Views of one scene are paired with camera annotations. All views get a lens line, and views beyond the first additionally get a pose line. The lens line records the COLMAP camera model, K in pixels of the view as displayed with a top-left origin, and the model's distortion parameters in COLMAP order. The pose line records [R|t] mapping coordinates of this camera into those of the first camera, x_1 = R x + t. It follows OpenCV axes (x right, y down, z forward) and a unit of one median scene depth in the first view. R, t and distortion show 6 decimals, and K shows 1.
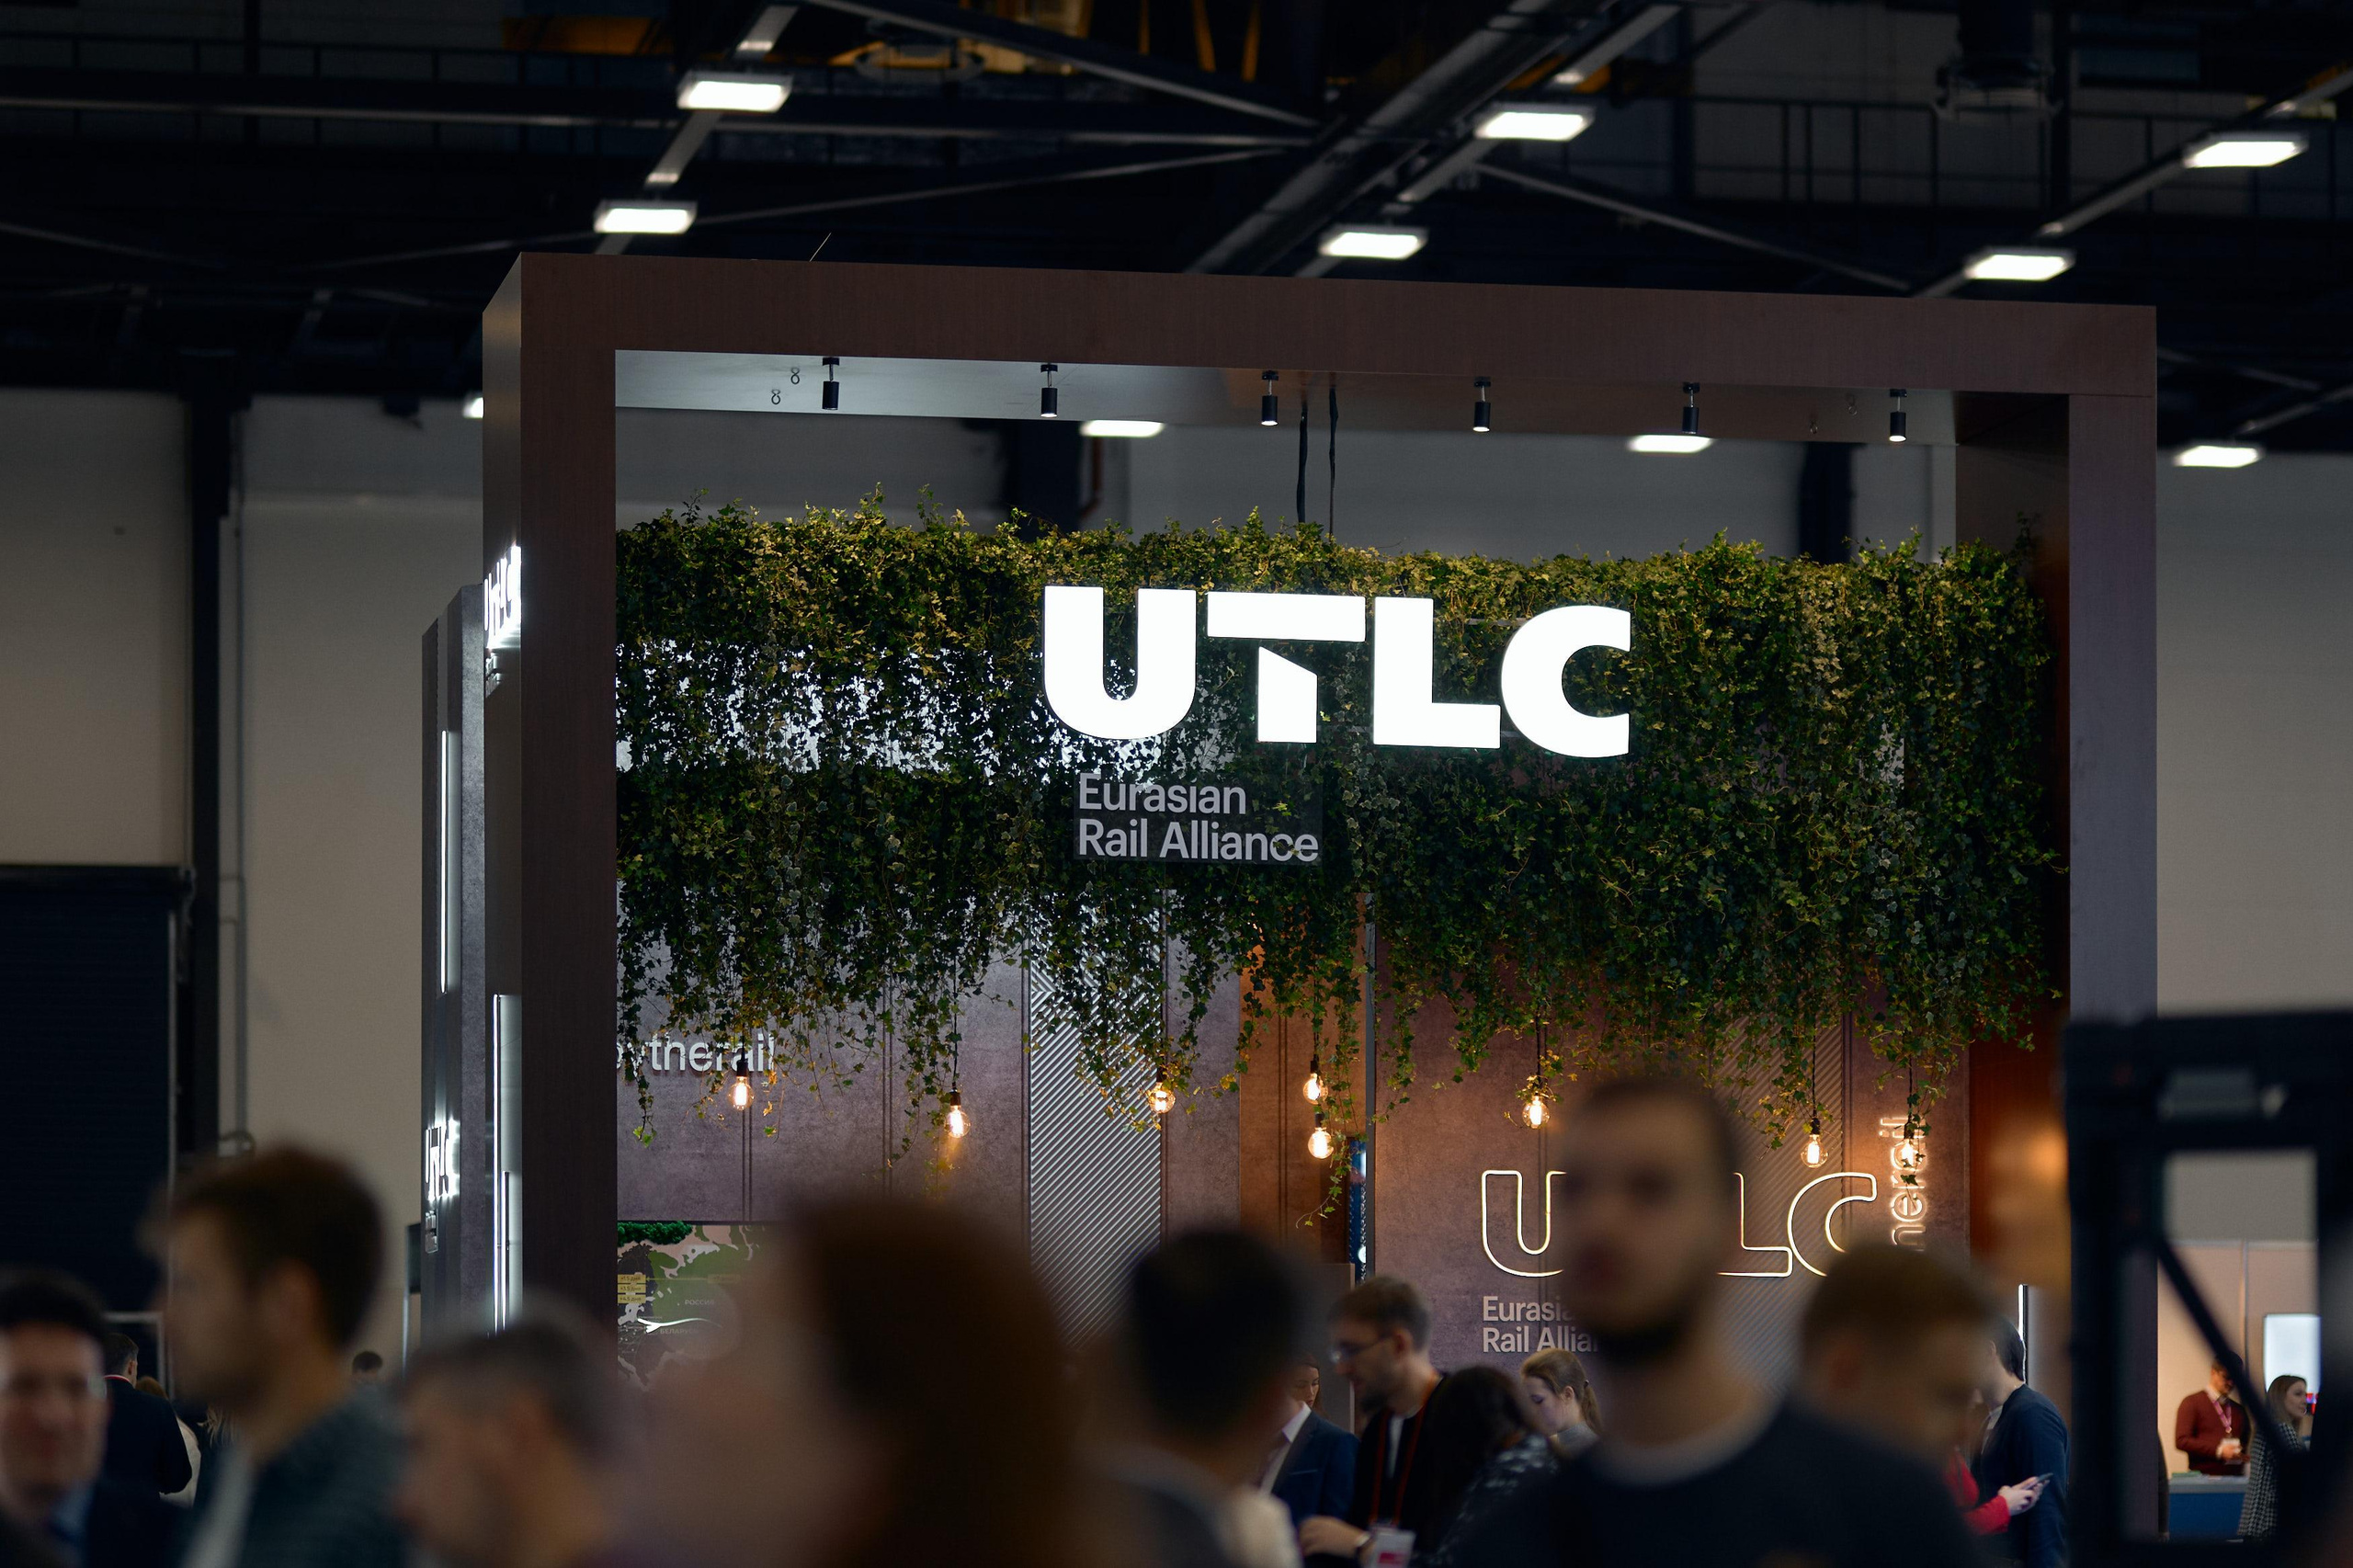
lens RADIAL K [[6347.7, 0, 1108.8], [0, 6347.7, 1131.5], [0, 0, 1]] dist [0.001877, 0.000000]
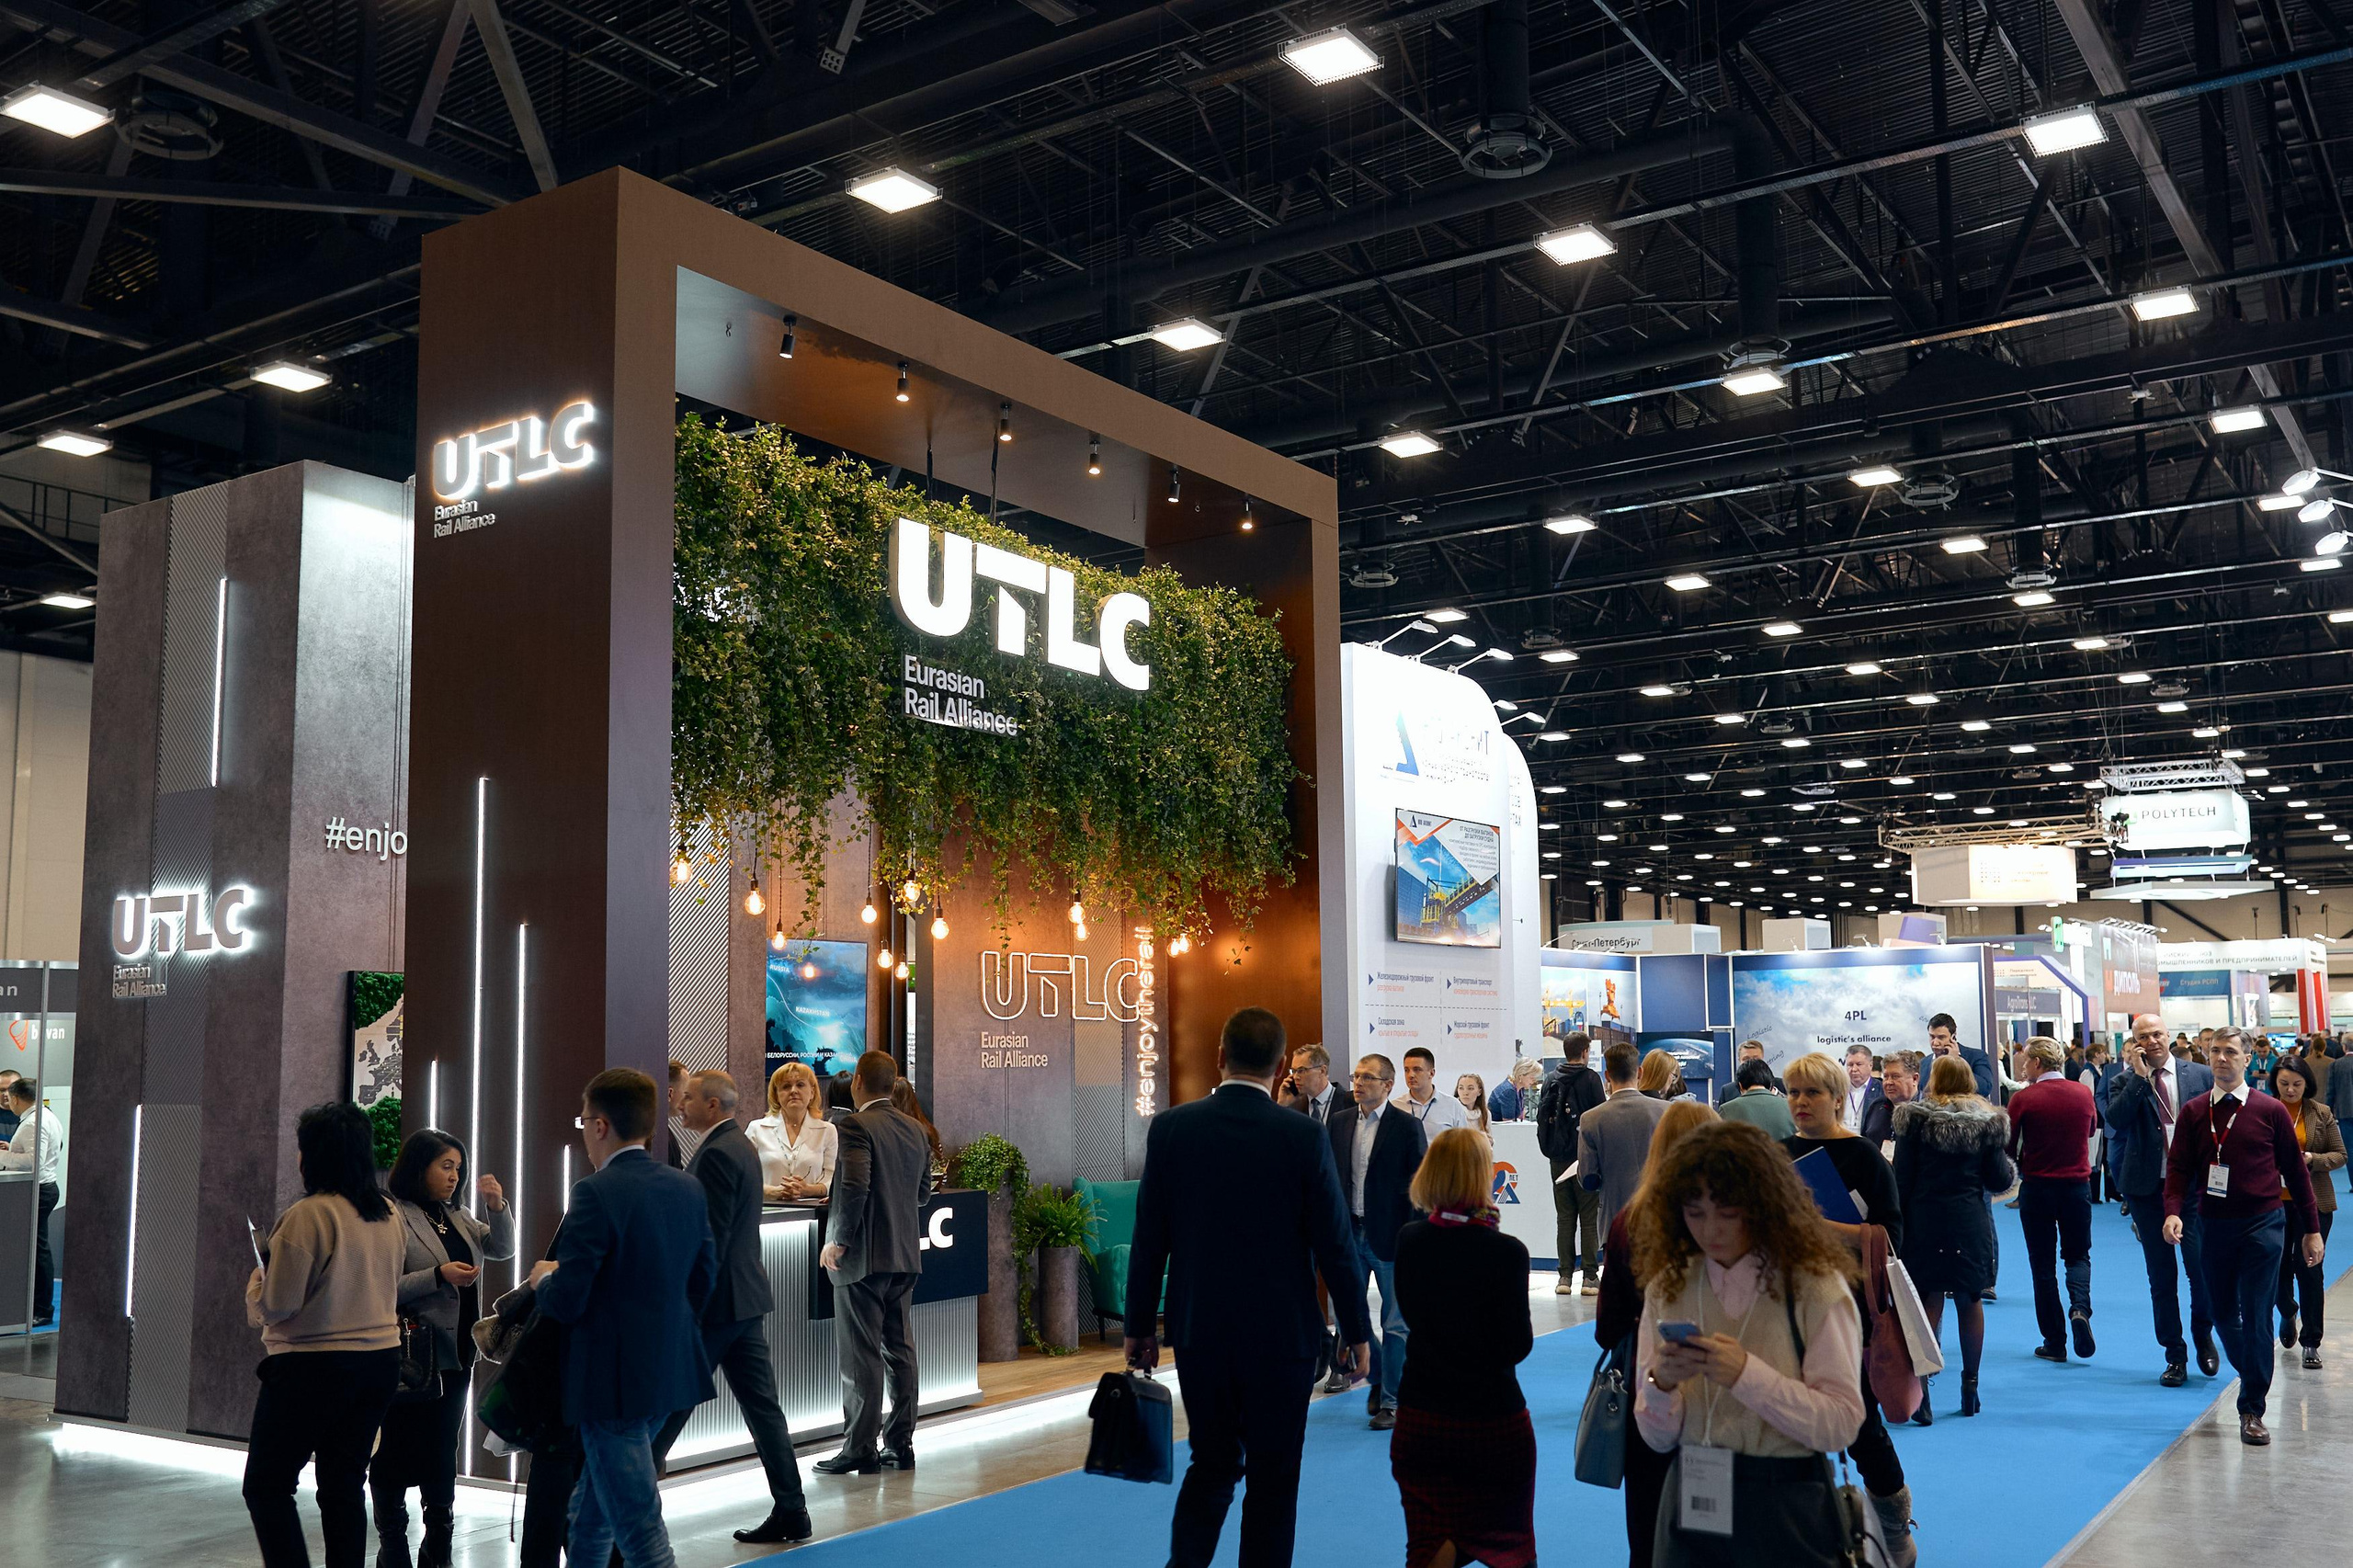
lens RADIAL K [[2077.0, 0, 1236.2], [0, 2077.0, 810.8], [0, 0, 1]] dist [-0.016513, 0.032244]
pose [[0.704534, 0.074026, 0.705799, -0.269821], [-0.016319, 0.995972, -0.088170, 0.016480], [-0.709483, 0.050601, 0.702904, 0.622606]]
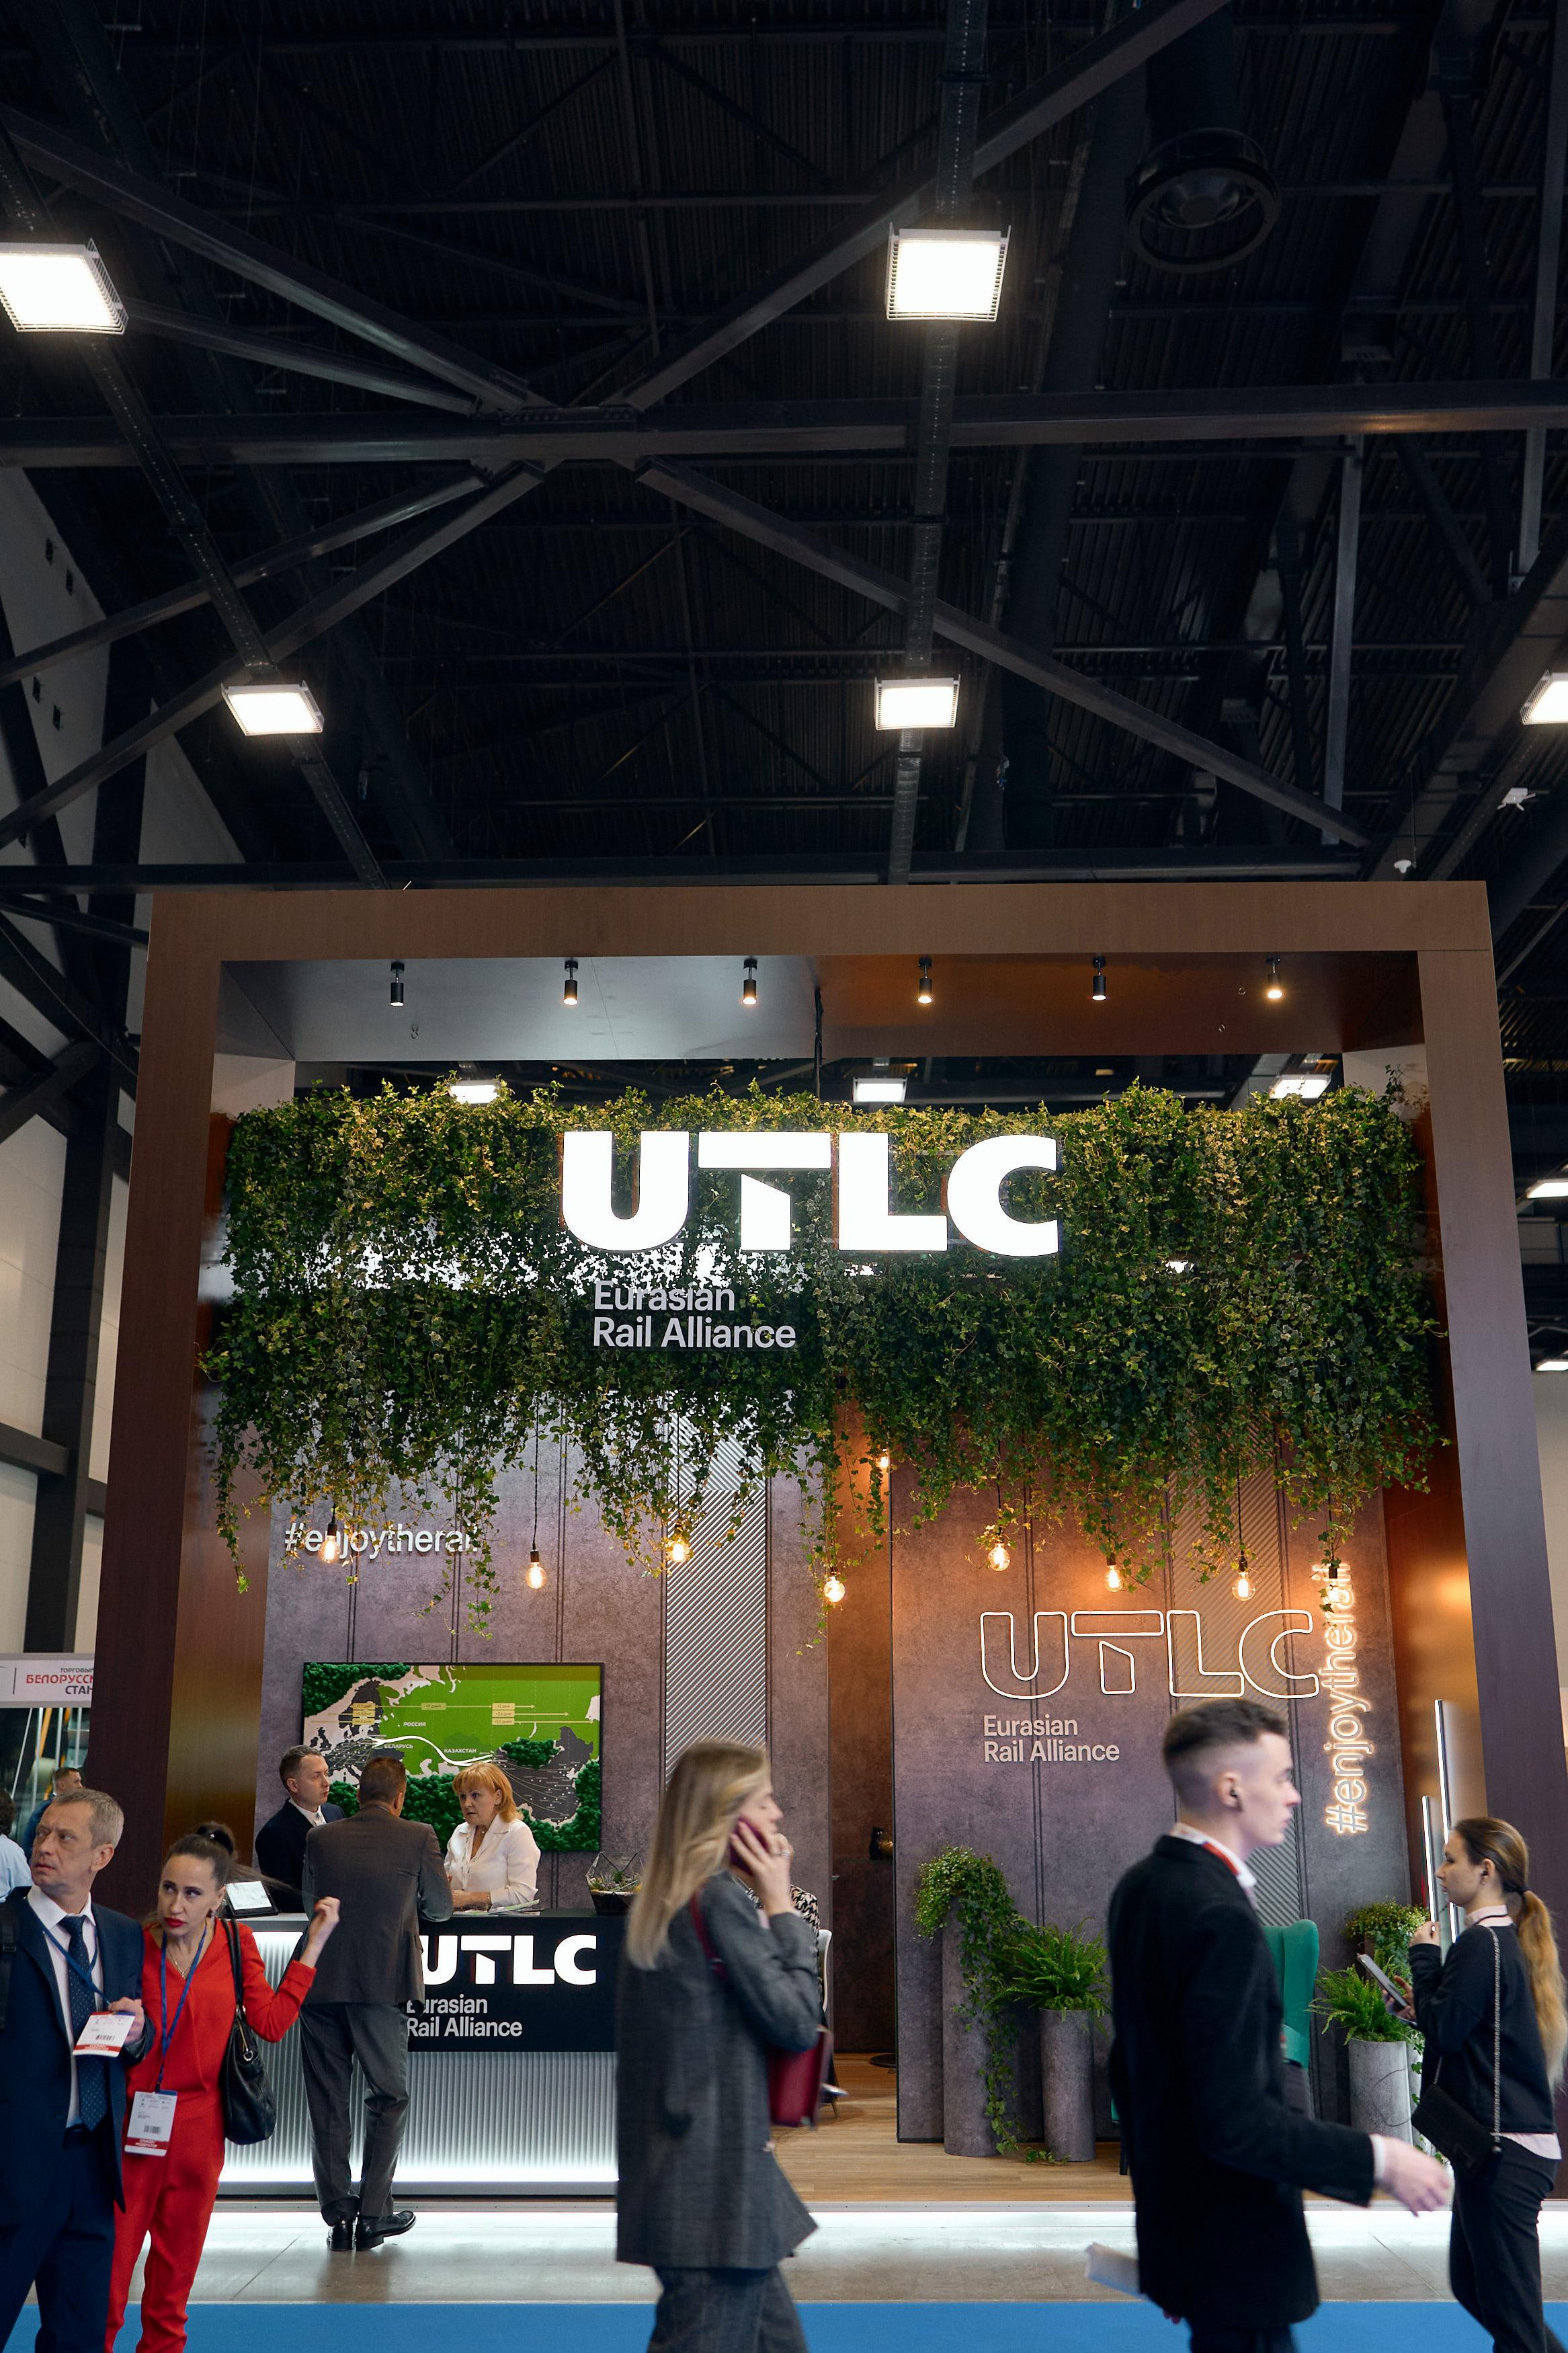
lens RADIAL K [[1914.1, 0, 785.9], [0, 1914.1, 1287.3], [0, 0, 1]] dist [-0.022259, 0.022463]
pose [[0.979150, -0.051189, -0.196585, 0.102752], [0.011973, 0.980590, -0.195702, 0.017288], [0.202788, 0.189267, 0.960758, 0.645784]]
